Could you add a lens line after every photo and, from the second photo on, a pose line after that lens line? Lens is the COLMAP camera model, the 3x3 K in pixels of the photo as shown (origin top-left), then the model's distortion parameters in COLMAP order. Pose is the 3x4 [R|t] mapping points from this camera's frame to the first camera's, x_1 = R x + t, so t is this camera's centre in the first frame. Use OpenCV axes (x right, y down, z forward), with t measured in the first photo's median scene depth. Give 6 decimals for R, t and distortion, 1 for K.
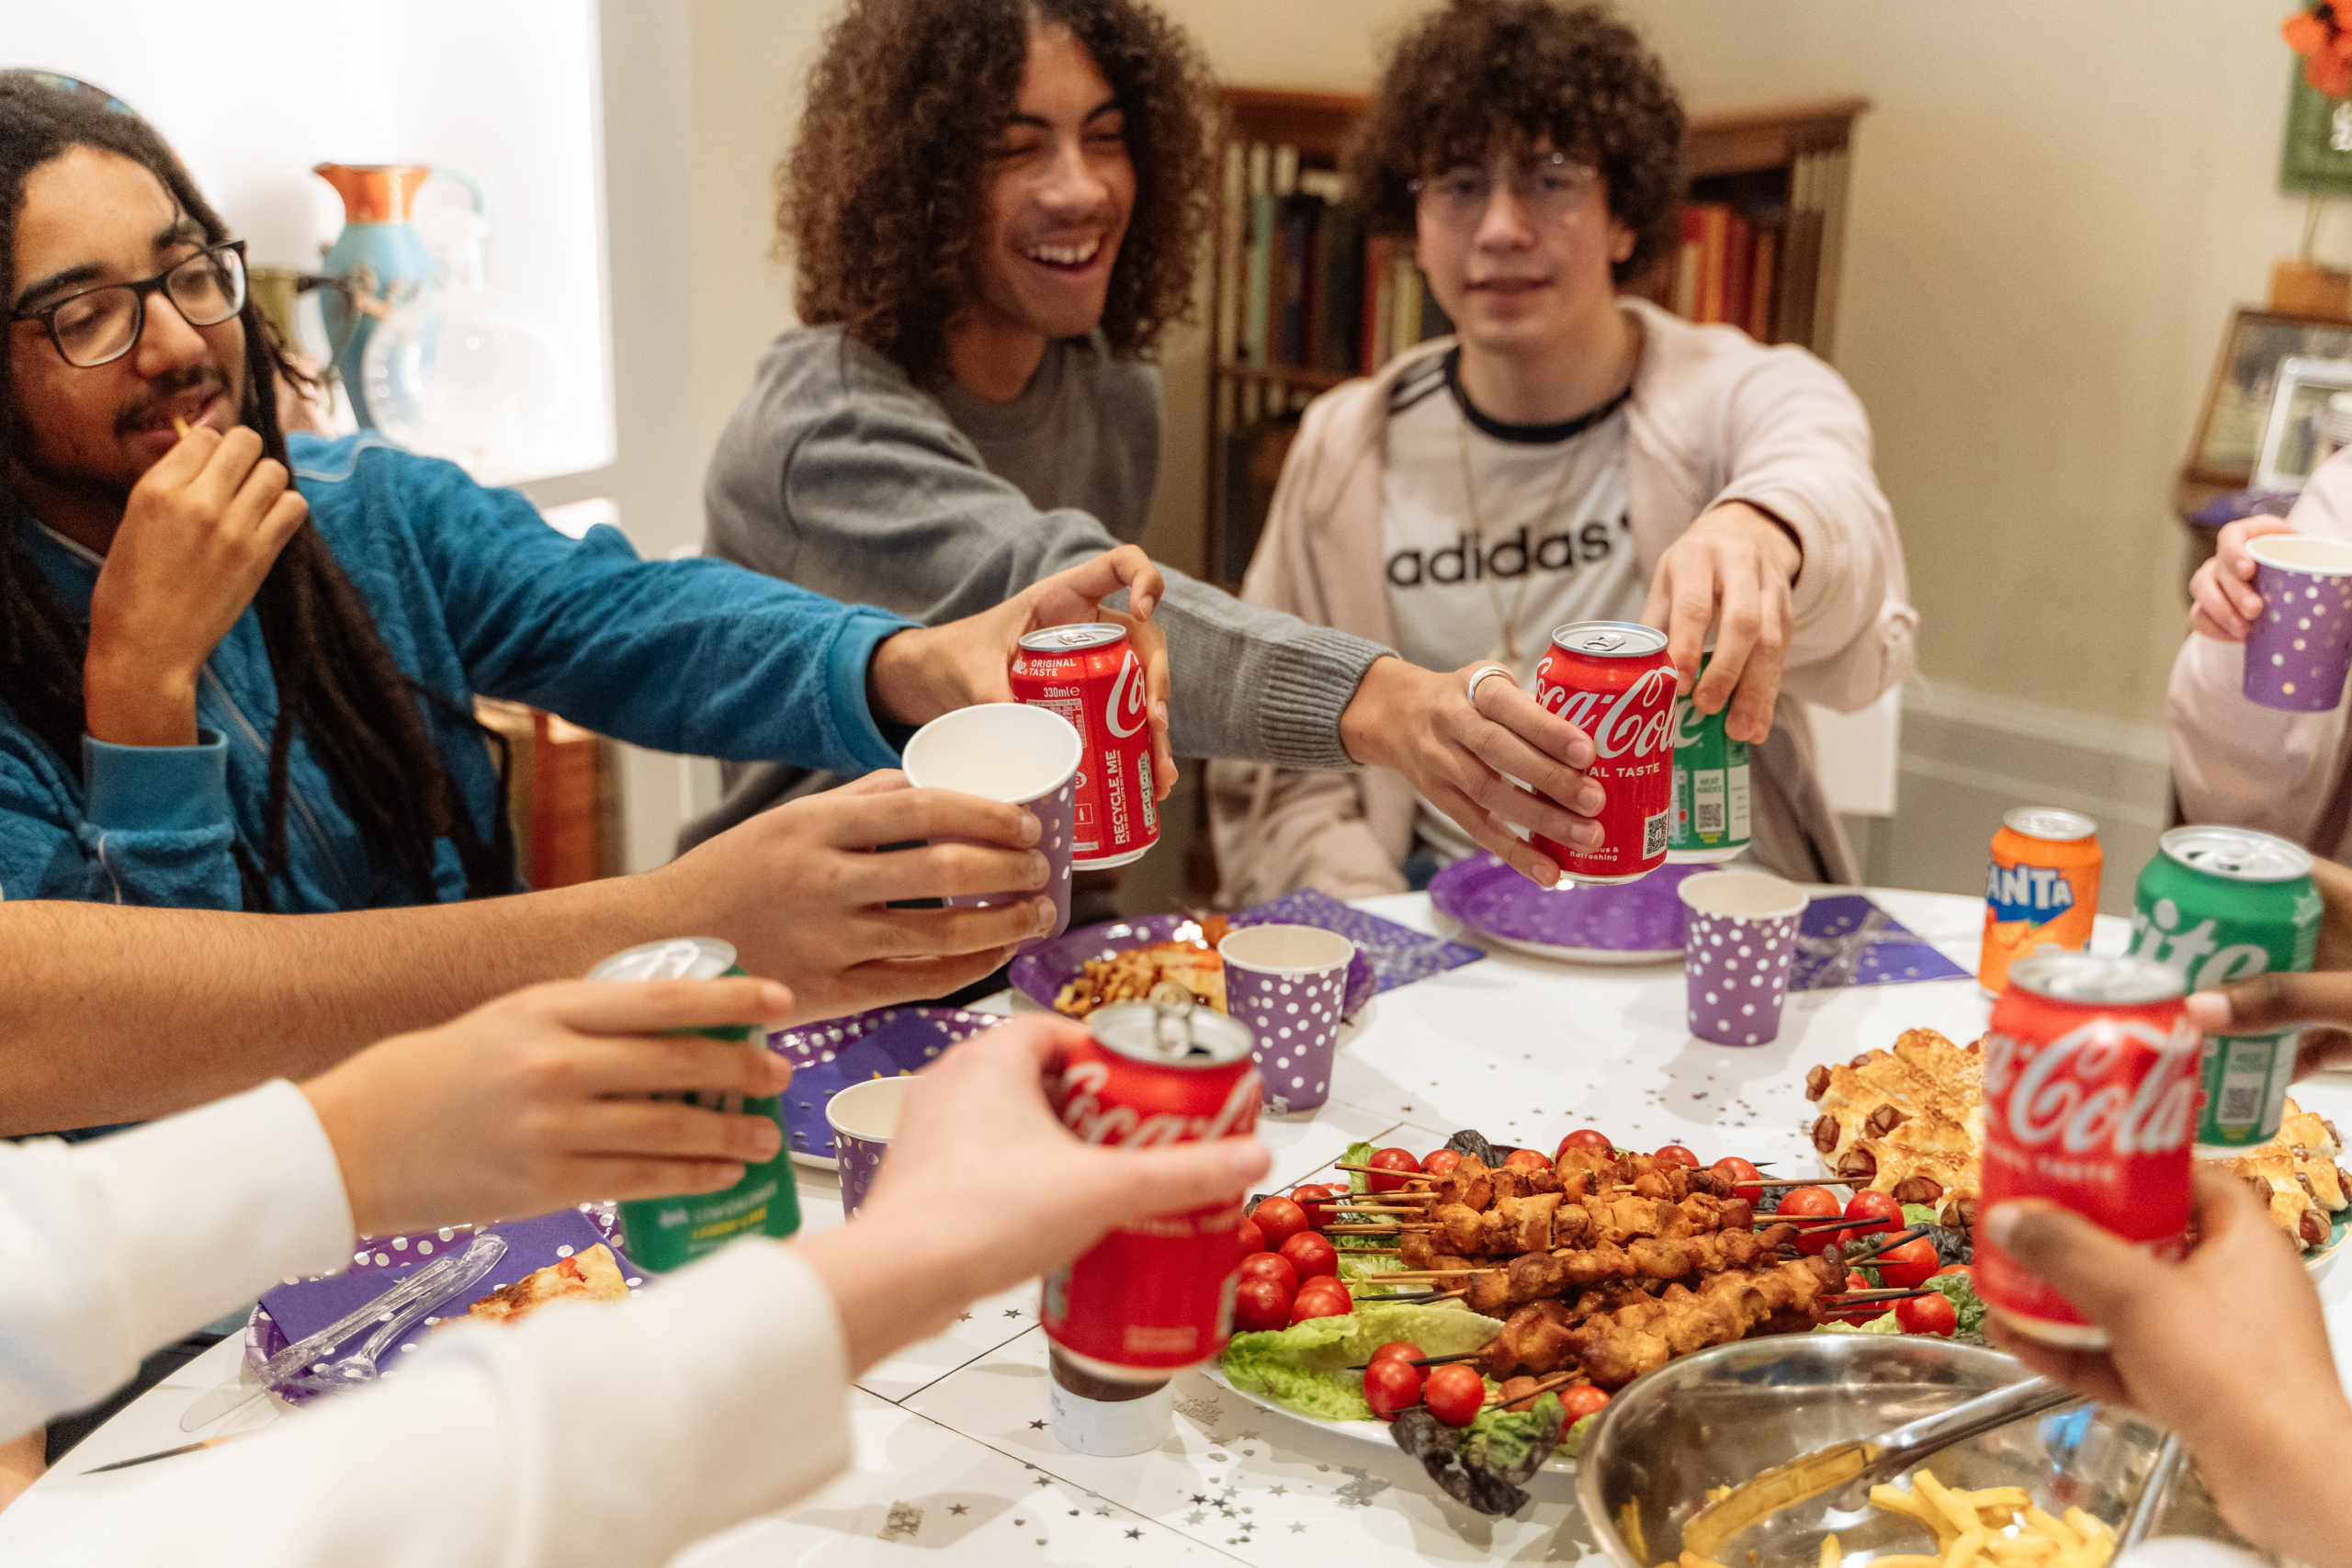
lens RADIAL K [[2902.6, 0, 1171.9], [0, 2902.6, 793.0], [0, 0, 1]] dist [0.026885, 0.000000]
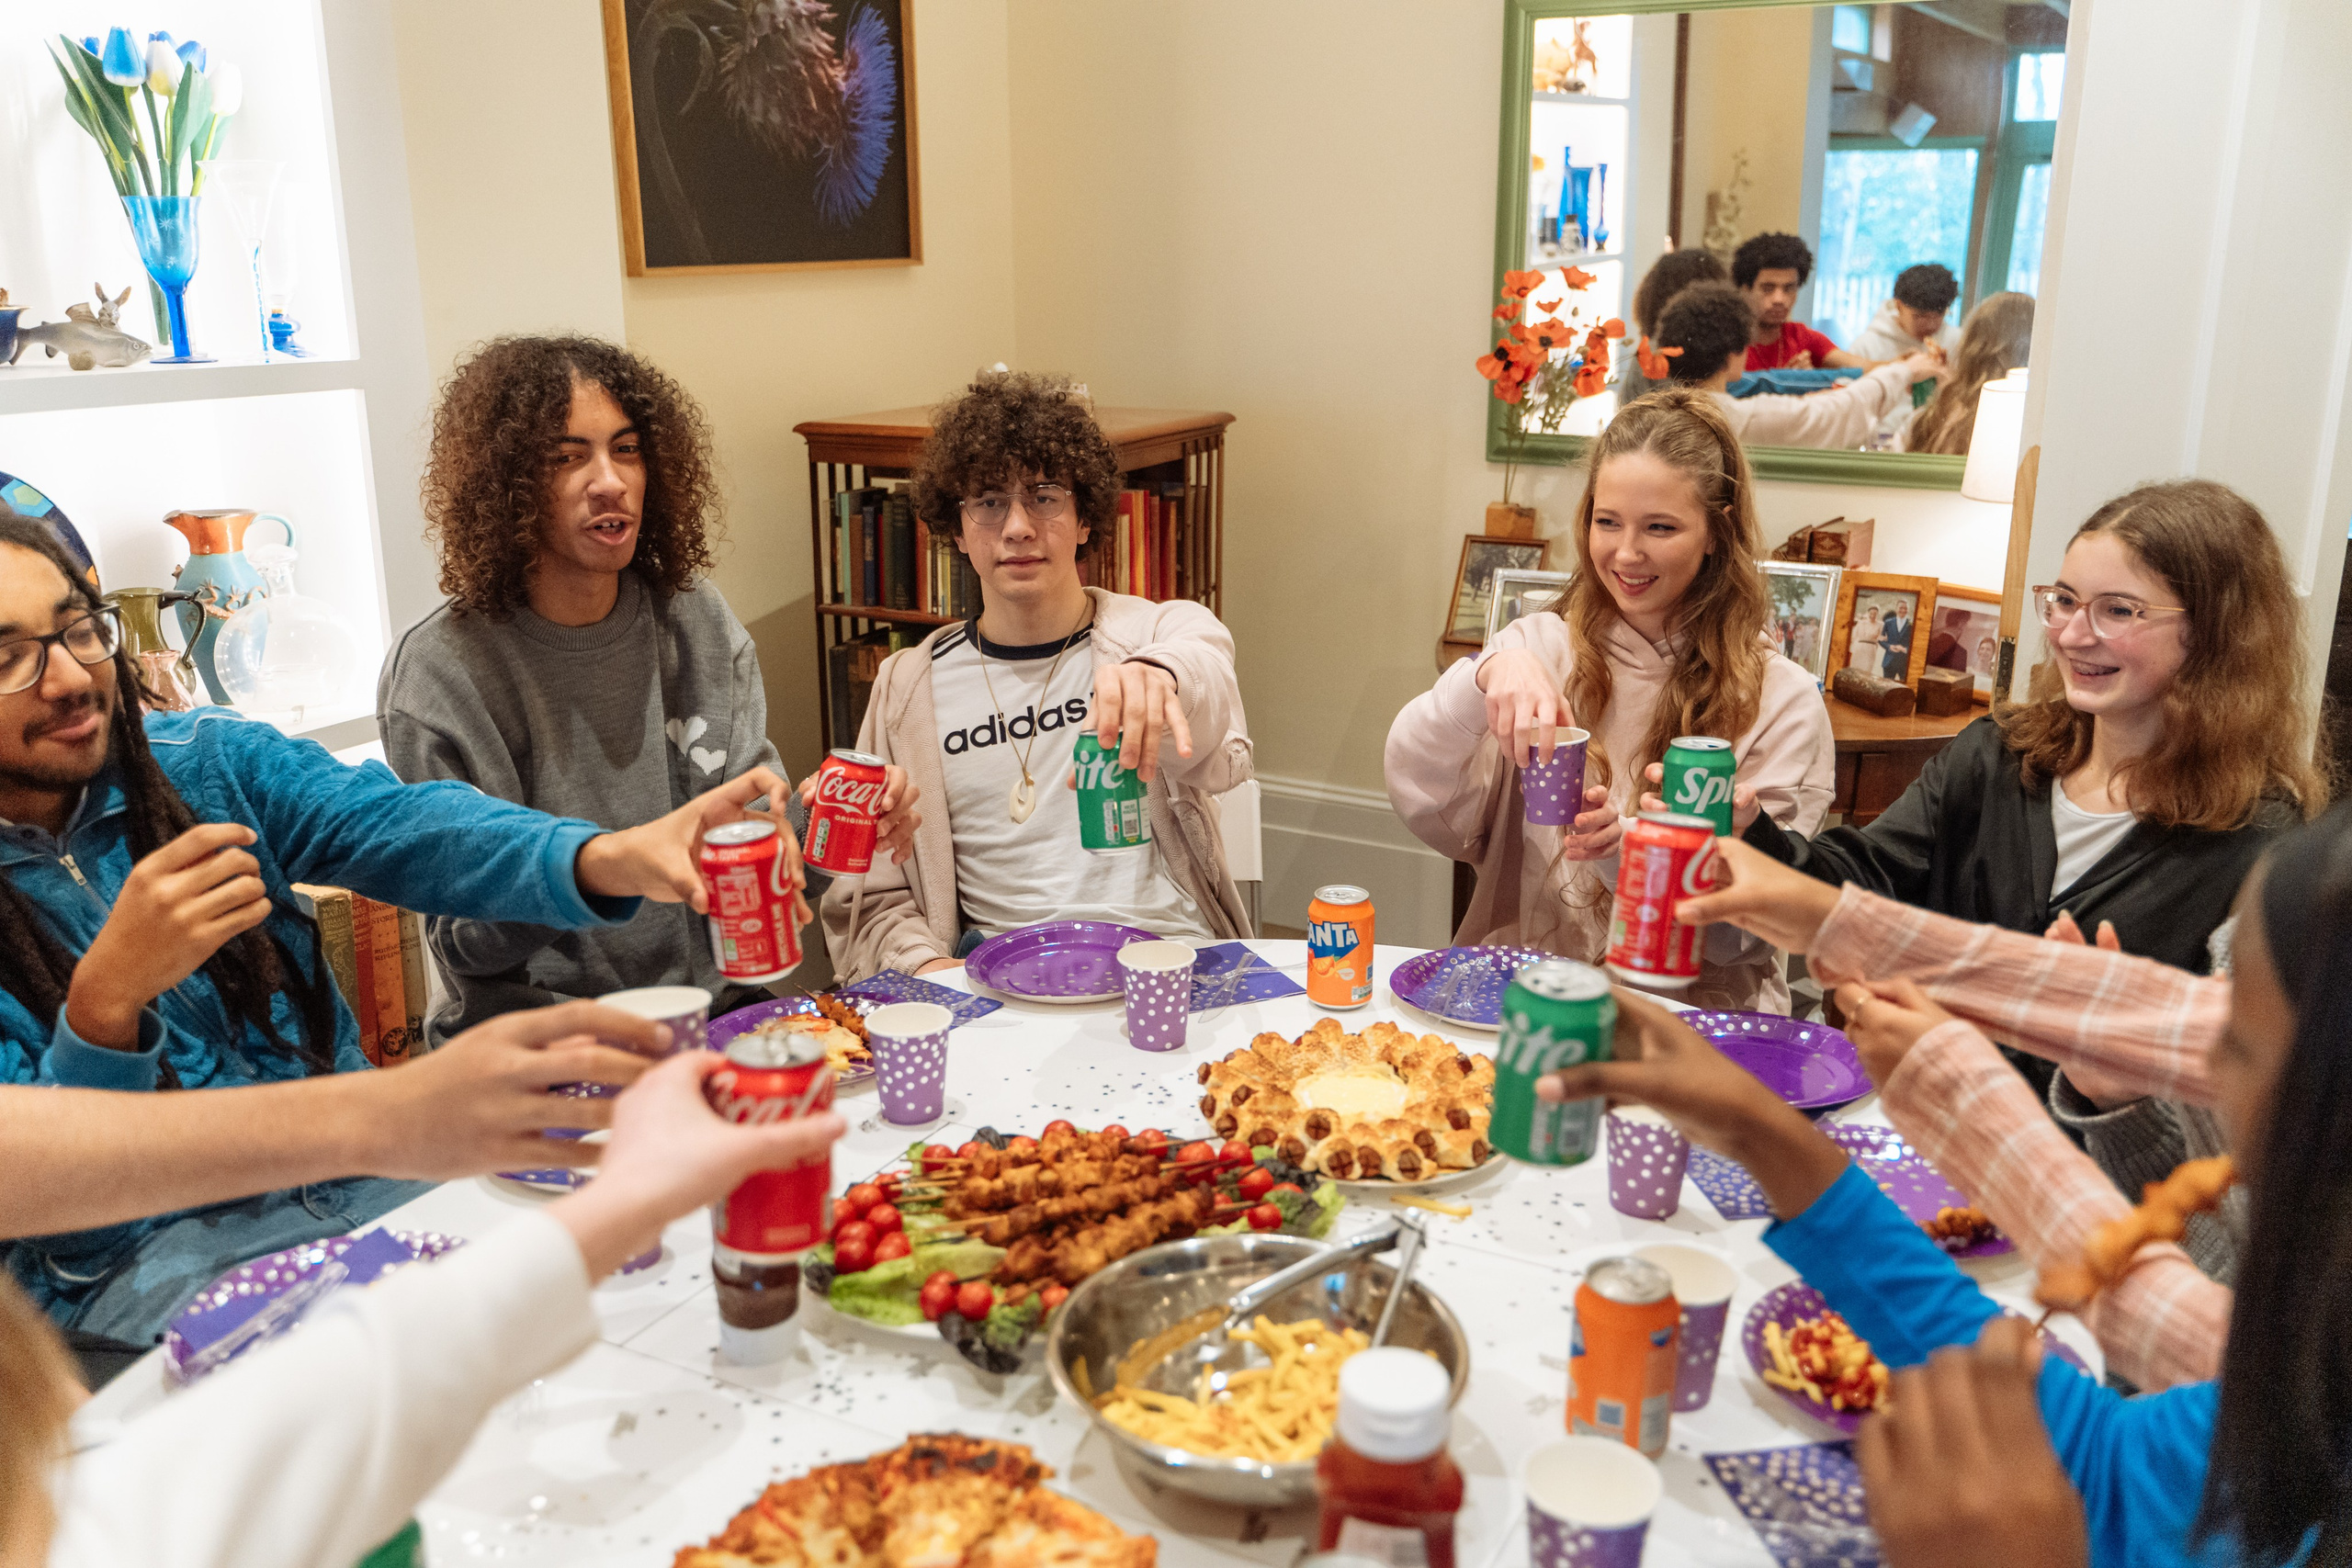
lens RADIAL K [[1987.6, 0, 1167.2], [0, 1987.6, 790.2], [0, 0, 1]] dist [0.010943, 0.031322]
pose [[0.983437, -0.070226, 0.167091, 0.029222], [0.075553, 0.996810, -0.025735, -0.029032], [-0.164750, 0.037933, 0.985606, -0.083893]]
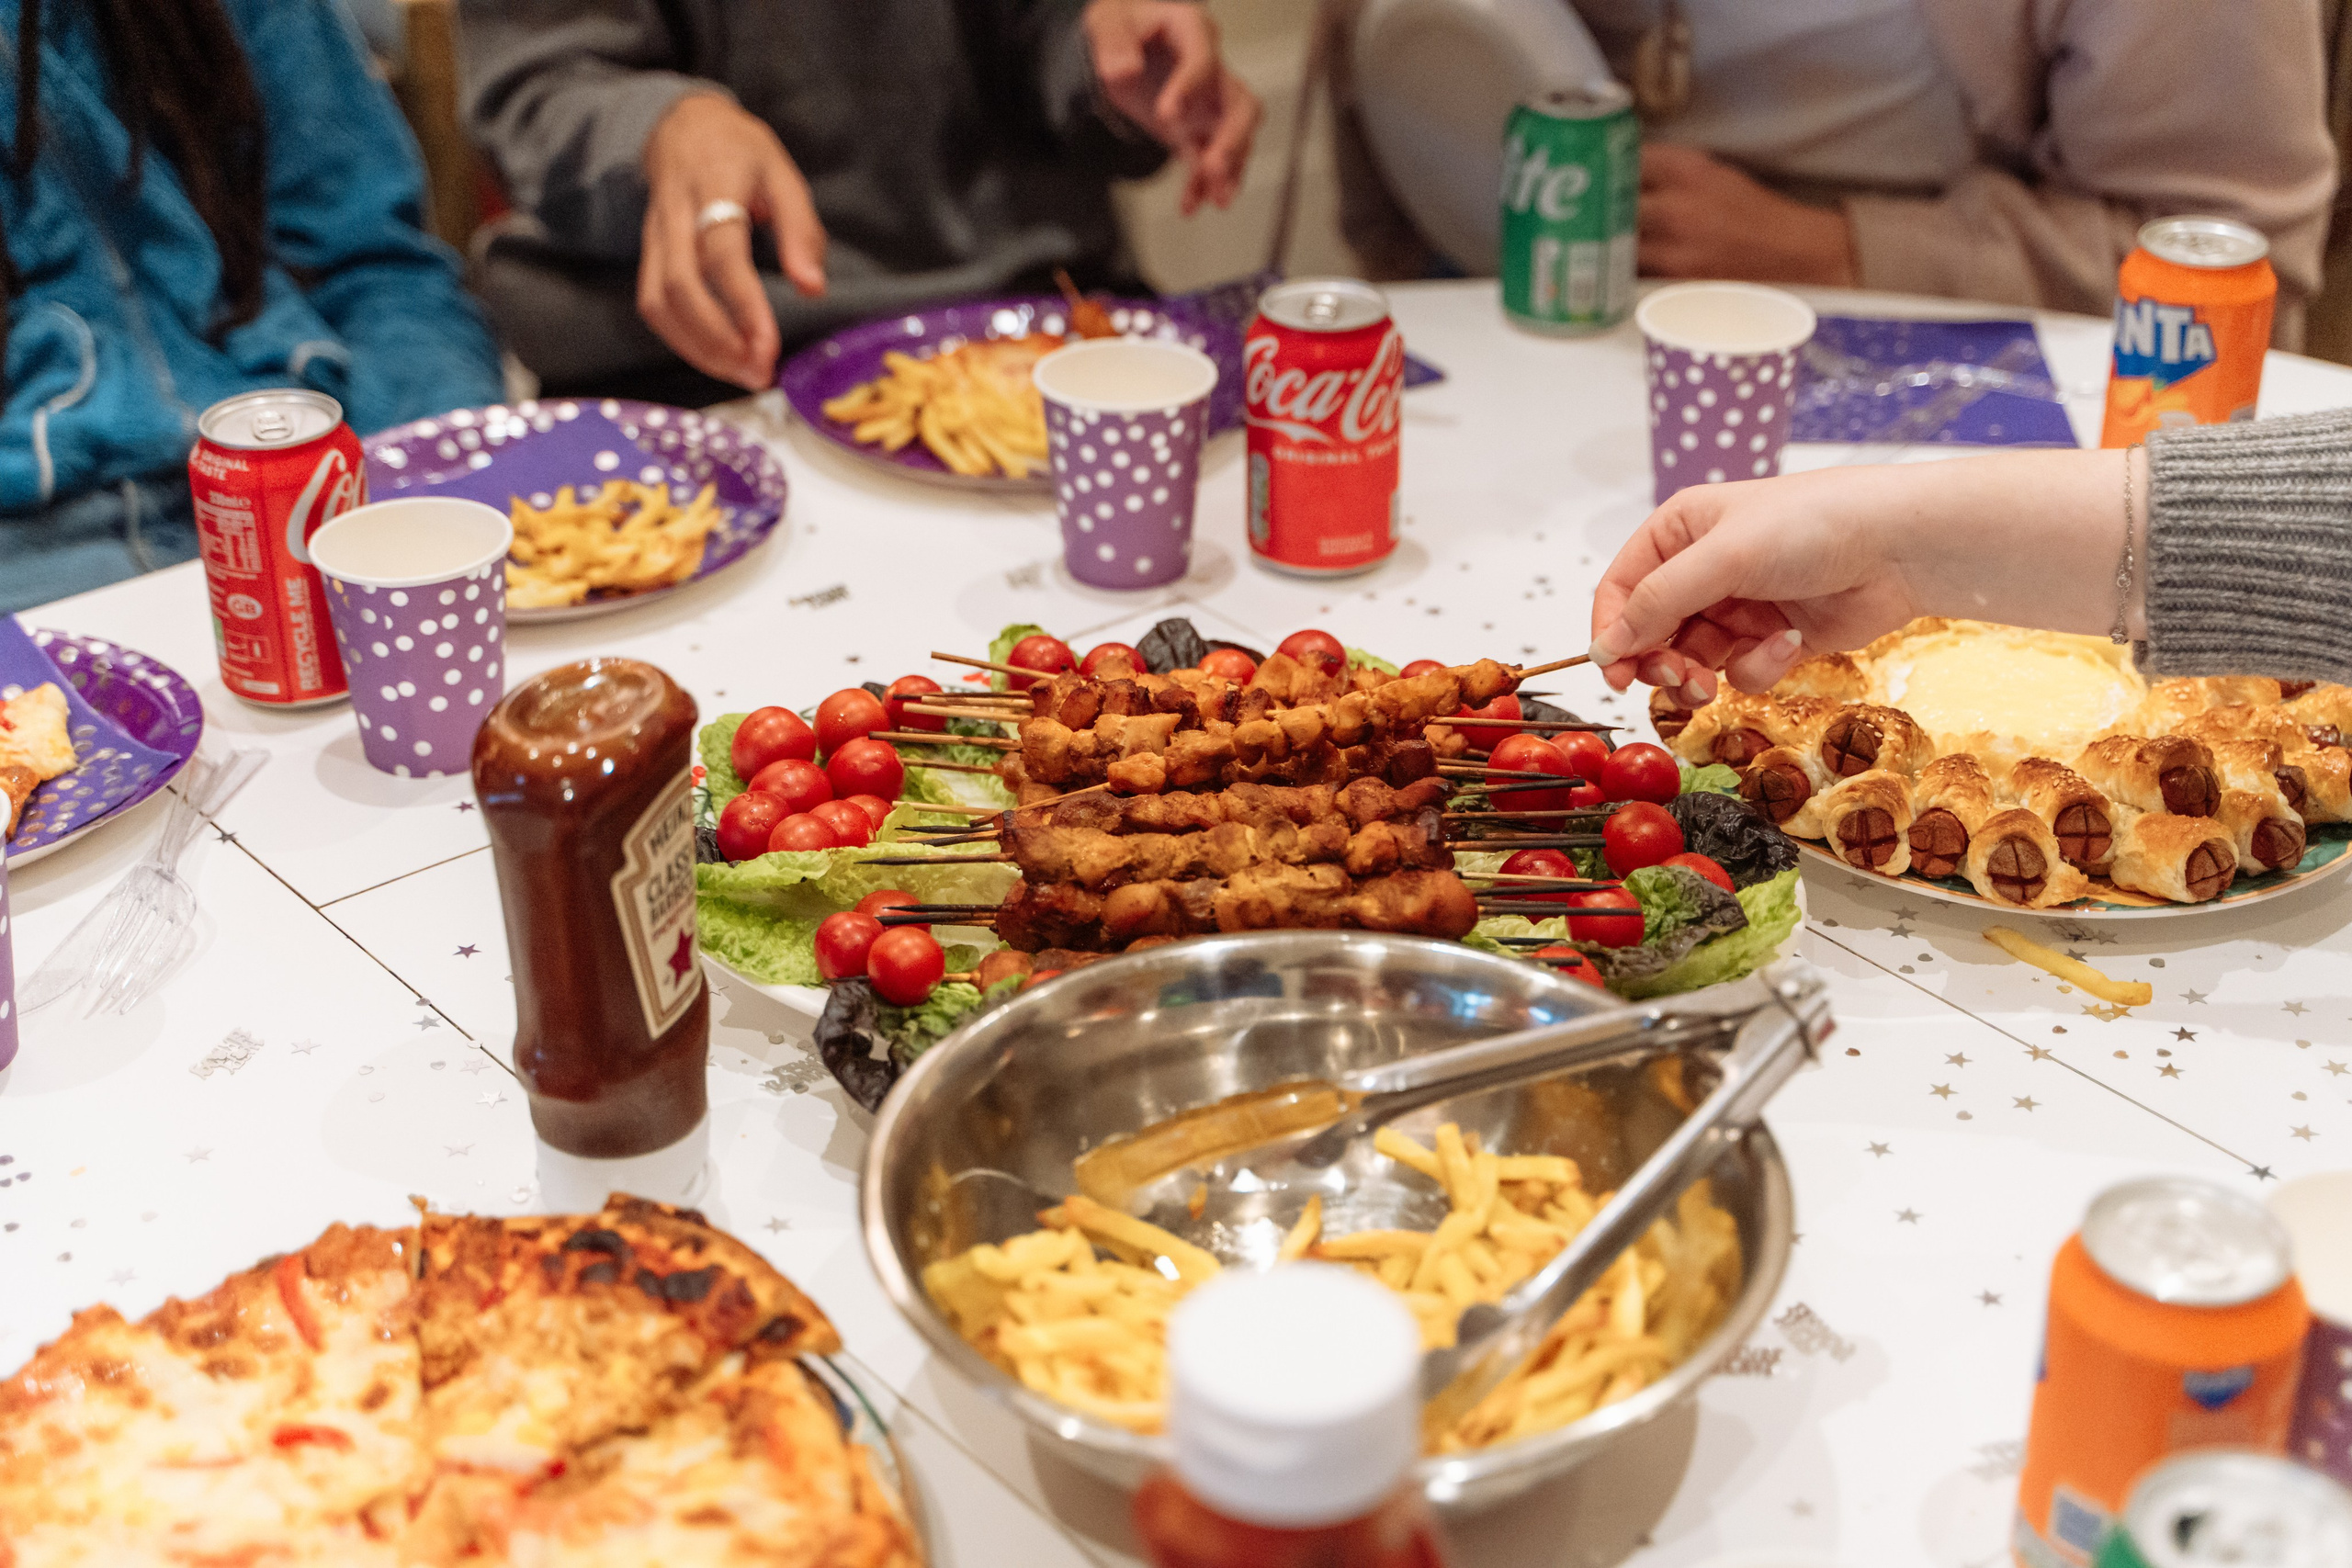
lens RADIAL K [[3773.8, 0, 1173.6], [0, 3773.8, 775.8], [0, 0, 1]] dist [0.032302, 0.000000]
pose [[0.976788, 0.084866, -0.196679, 0.279745], [-0.046897, 0.980620, 0.190224, -0.028644], [0.209011, -0.176585, 0.961838, 0.044783]]
